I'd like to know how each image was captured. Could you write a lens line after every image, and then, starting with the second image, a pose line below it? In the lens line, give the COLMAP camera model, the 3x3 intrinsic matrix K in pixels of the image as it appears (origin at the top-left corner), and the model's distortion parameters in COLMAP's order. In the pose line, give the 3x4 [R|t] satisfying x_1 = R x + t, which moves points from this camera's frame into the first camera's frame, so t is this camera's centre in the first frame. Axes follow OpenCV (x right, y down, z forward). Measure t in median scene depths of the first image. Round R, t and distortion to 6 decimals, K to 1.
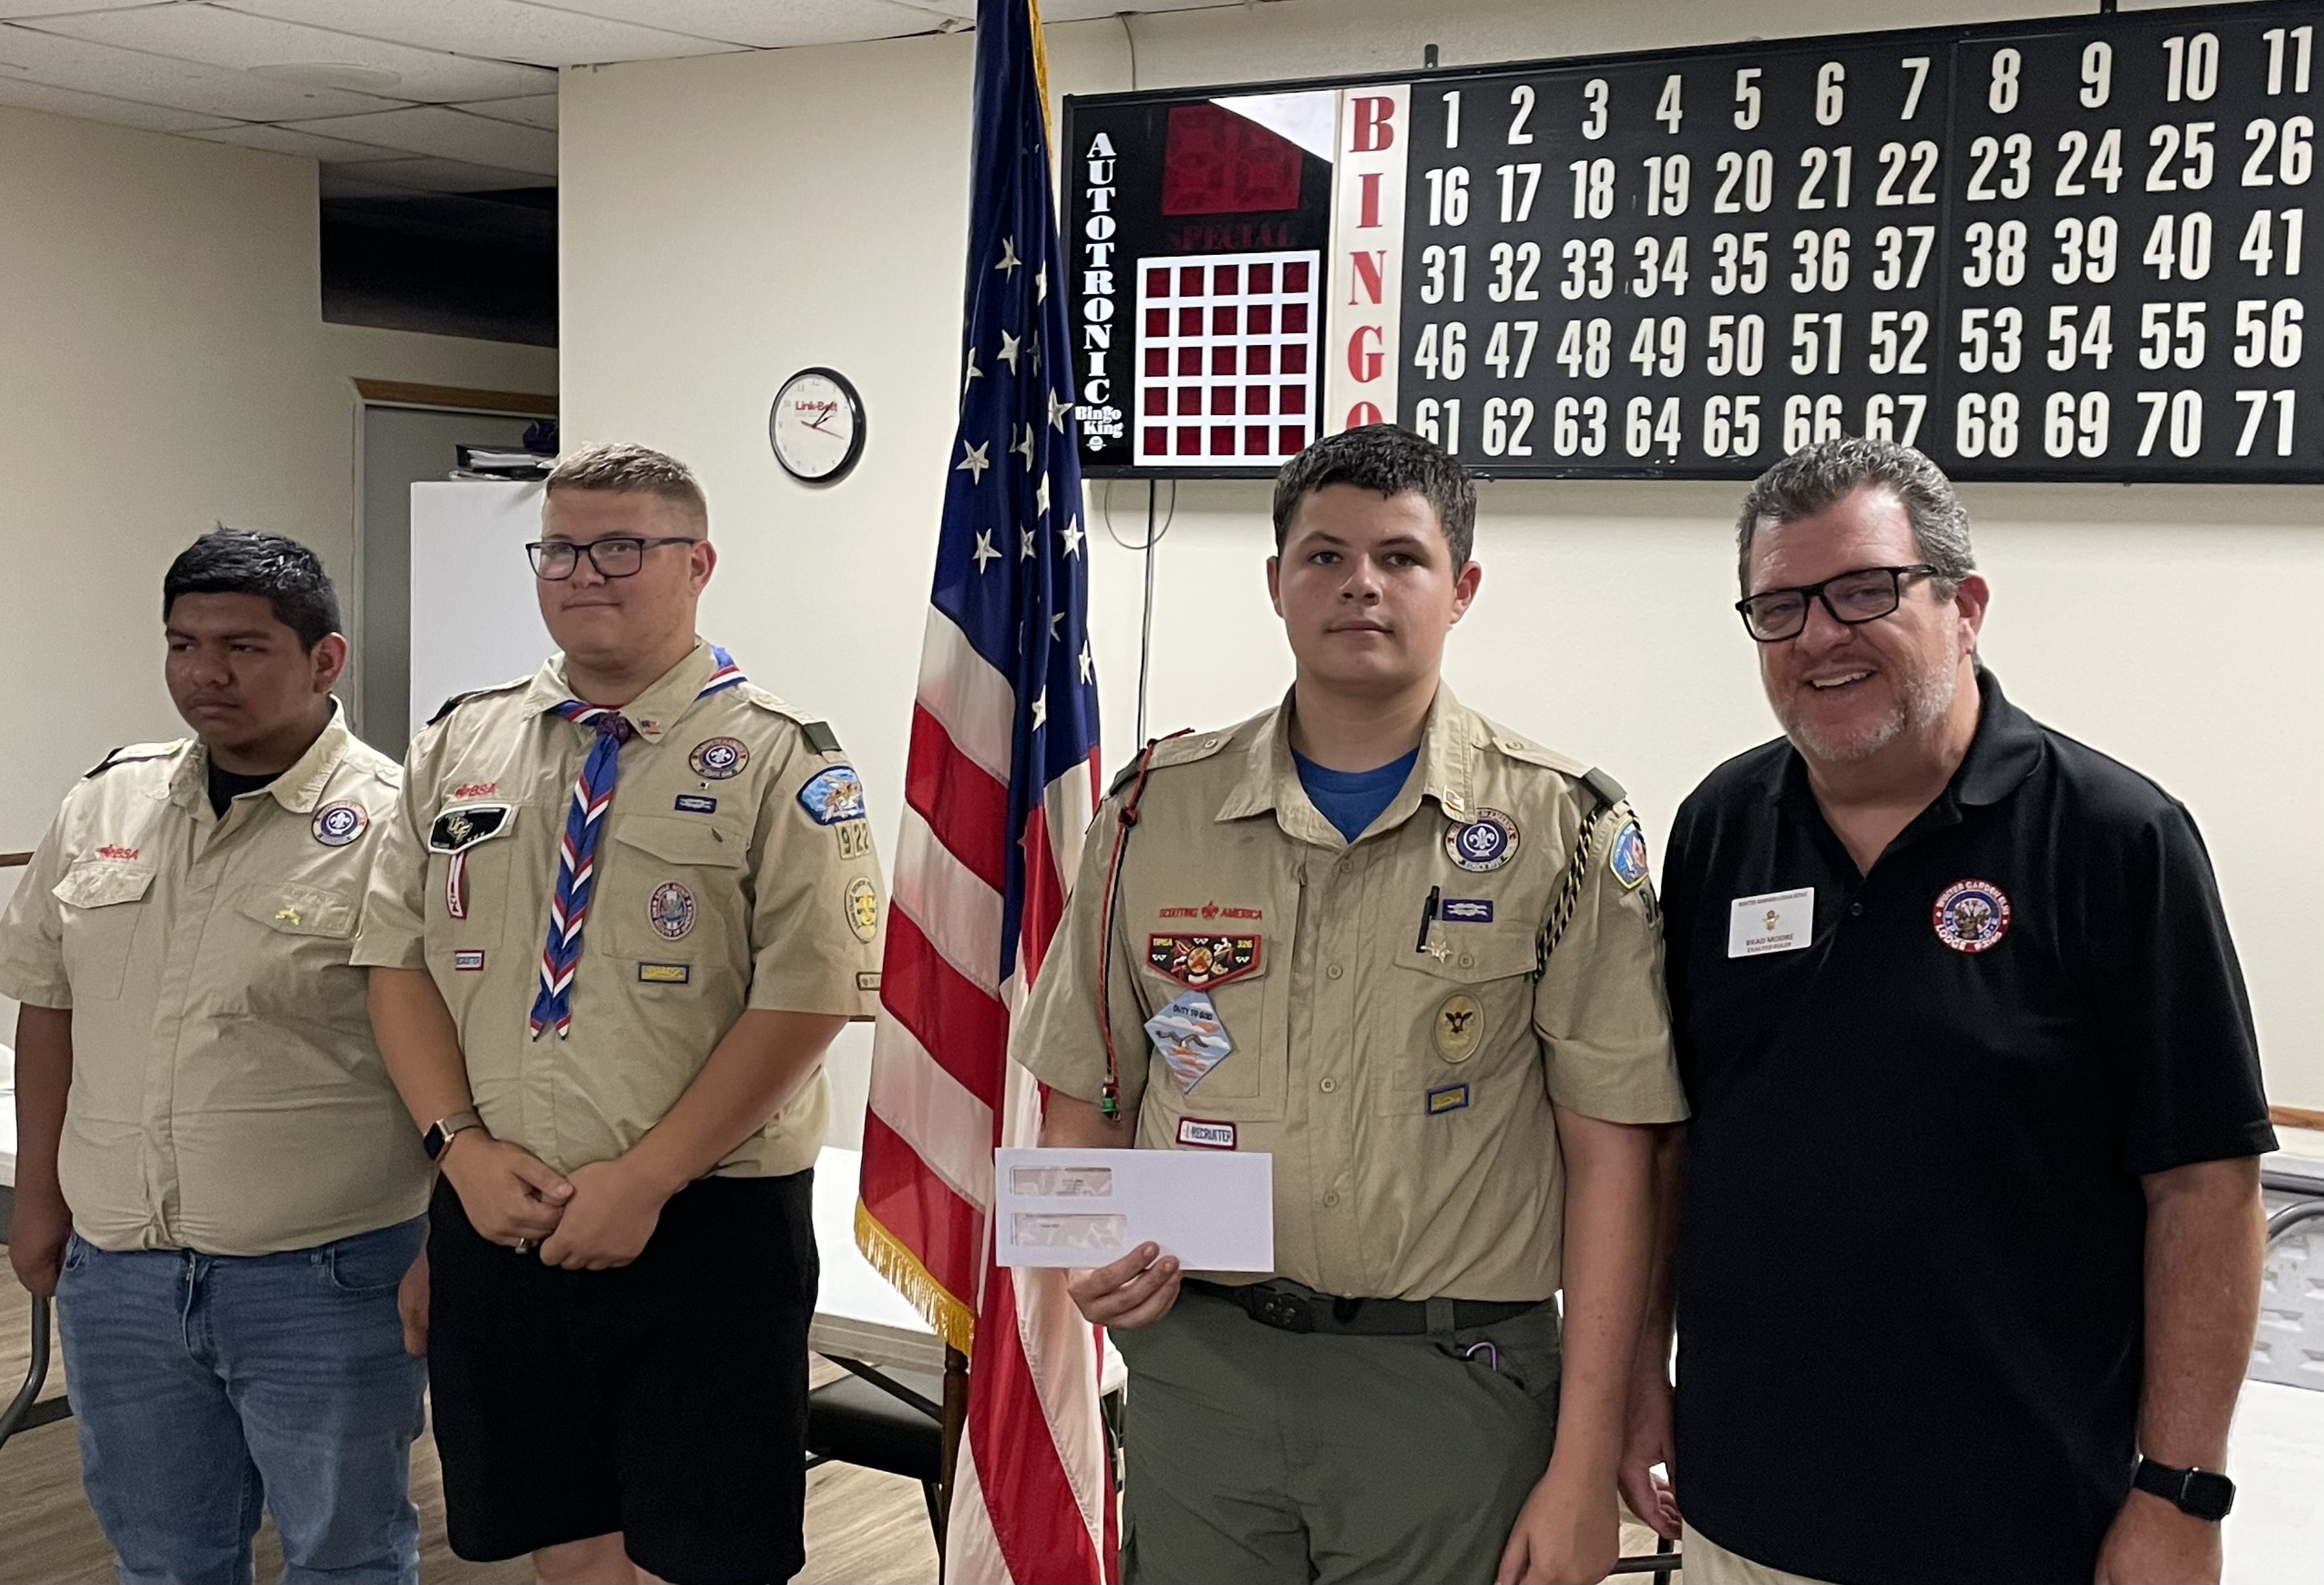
lens RADIAL K [[2473.7, 0, 1164.4], [0, 2473.7, 730.0], [0, 0, 1]] dist [-0.013112, 0.000000]
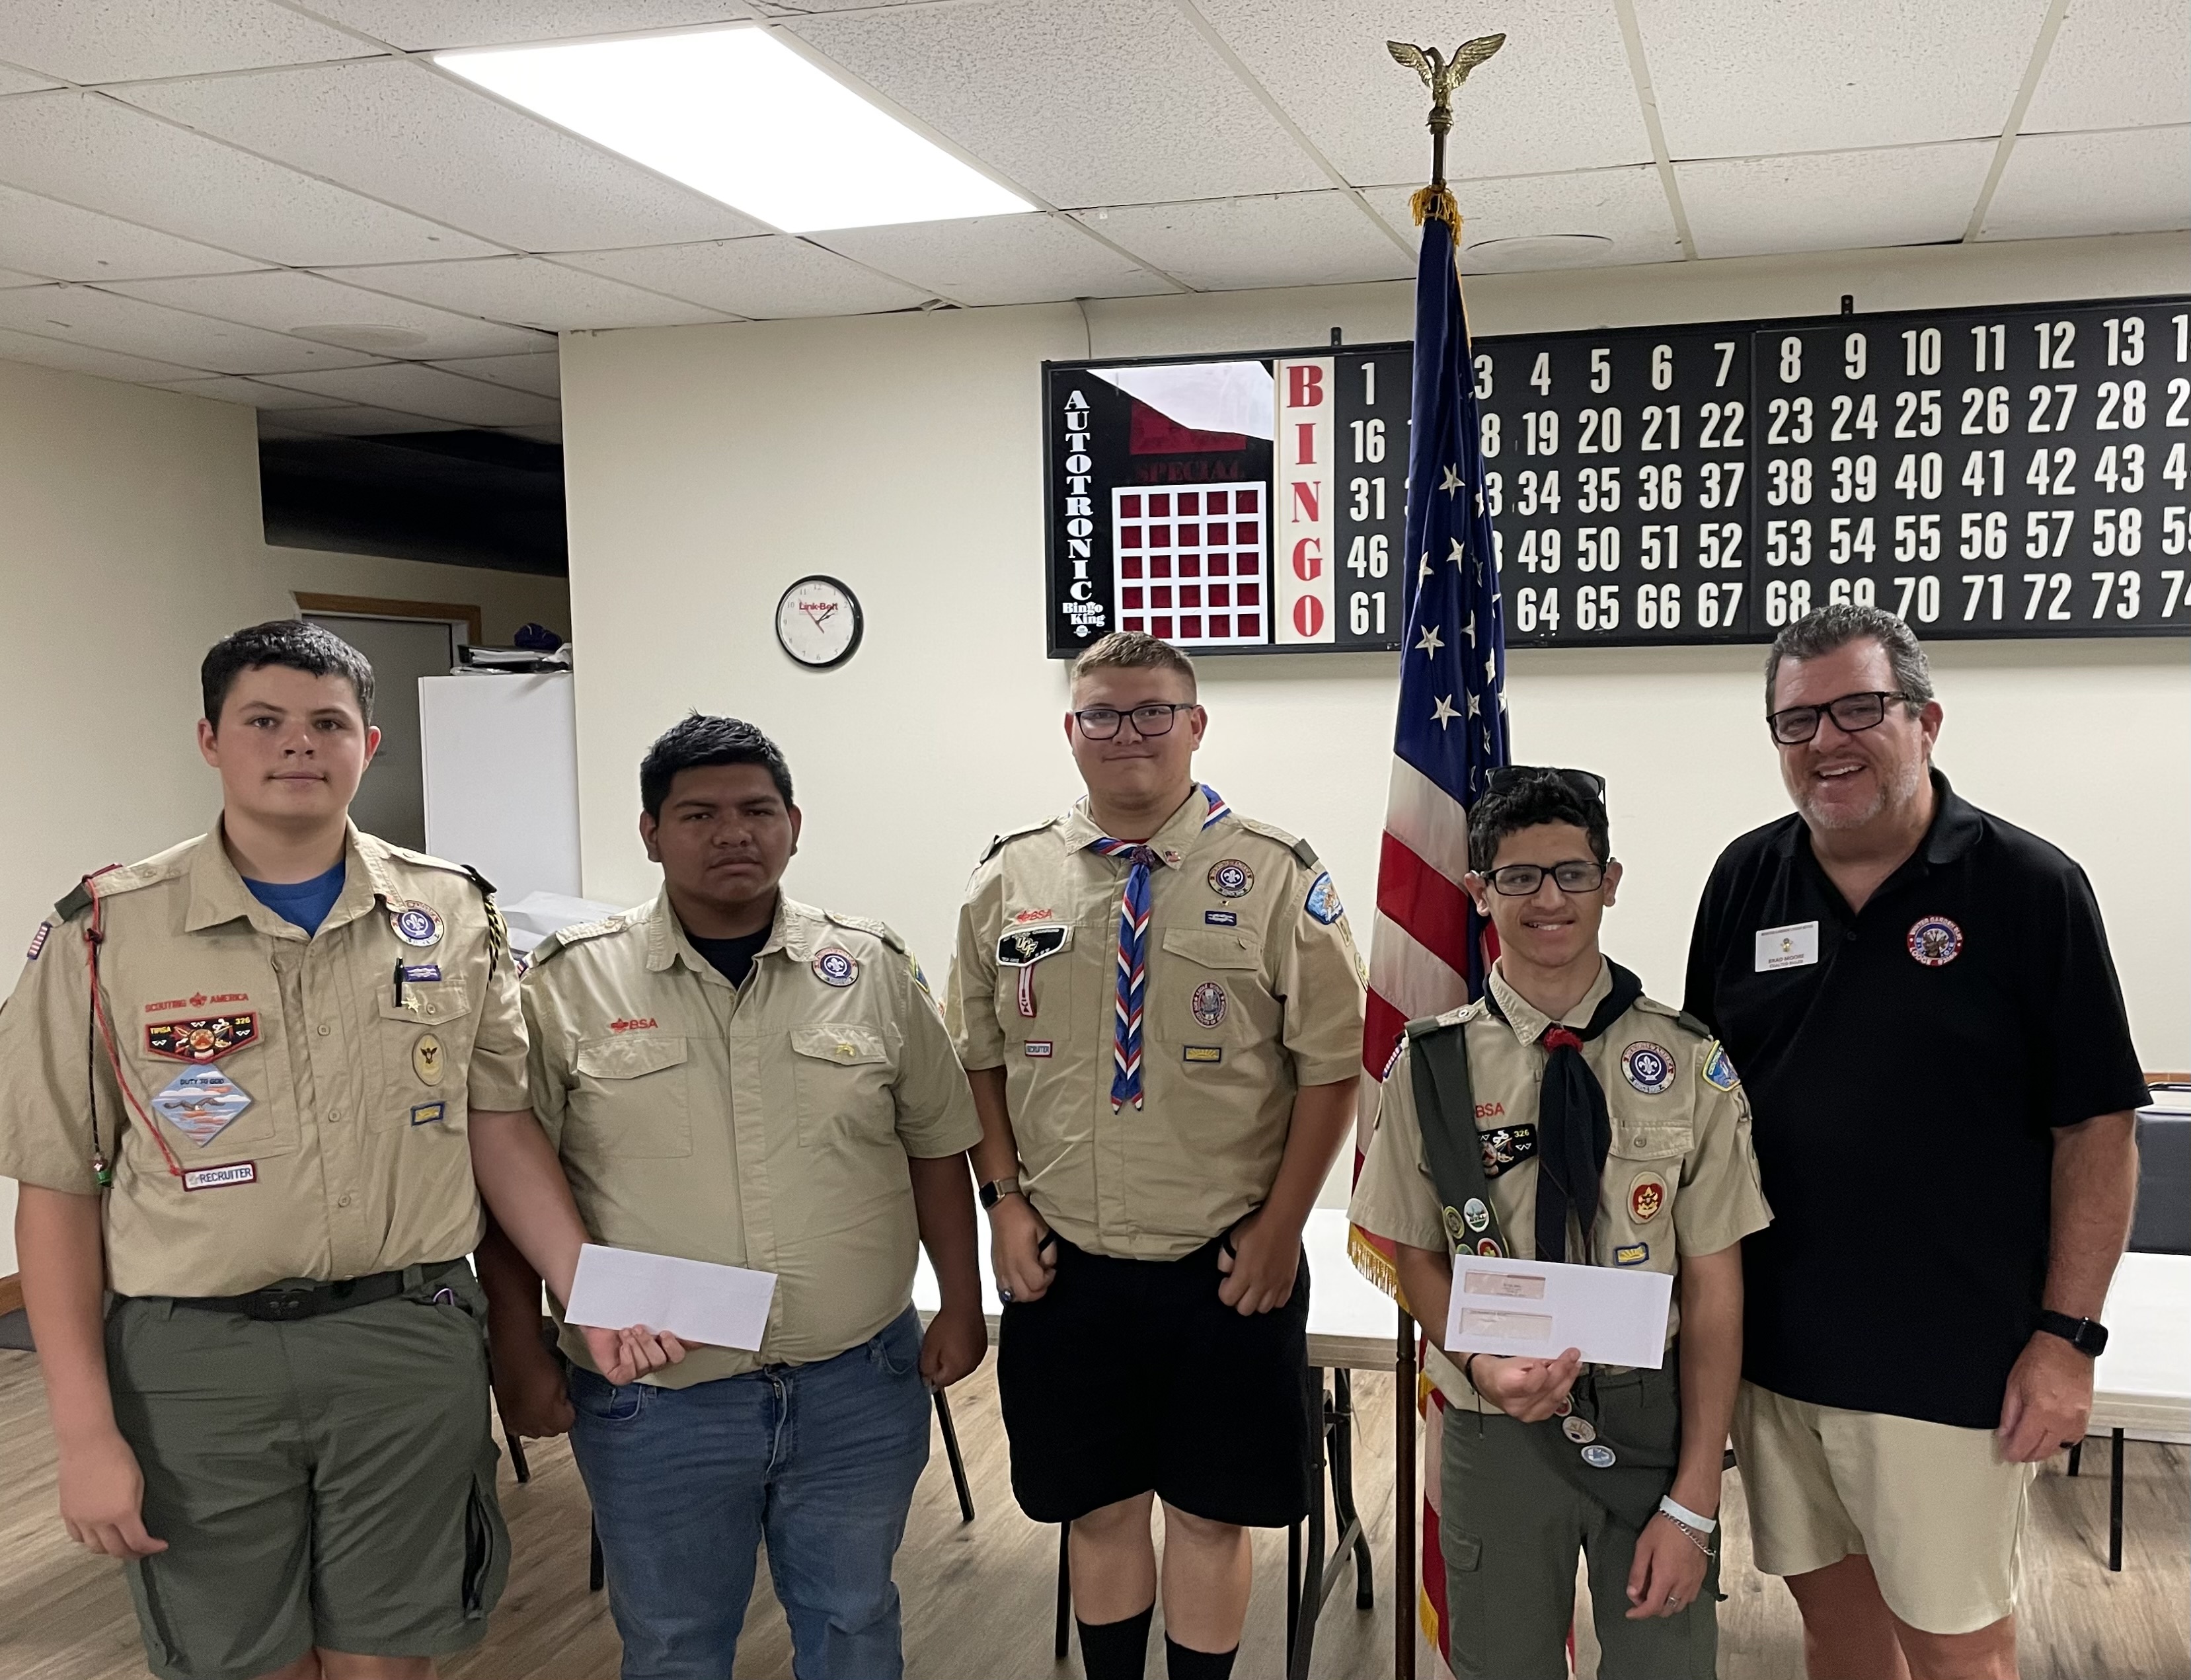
lens RADIAL K [[1853.9, 0, 1142.1], [0, 1853.9, 829.3], [0, 0, 1]] dist [0.005543, -0.006659]
pose [[0.966580, -0.046467, 0.252118, -0.293047], [0.049390, 0.998766, -0.005272, -0.006712], [-0.251562, 0.017548, 0.967682, 0.067010]]
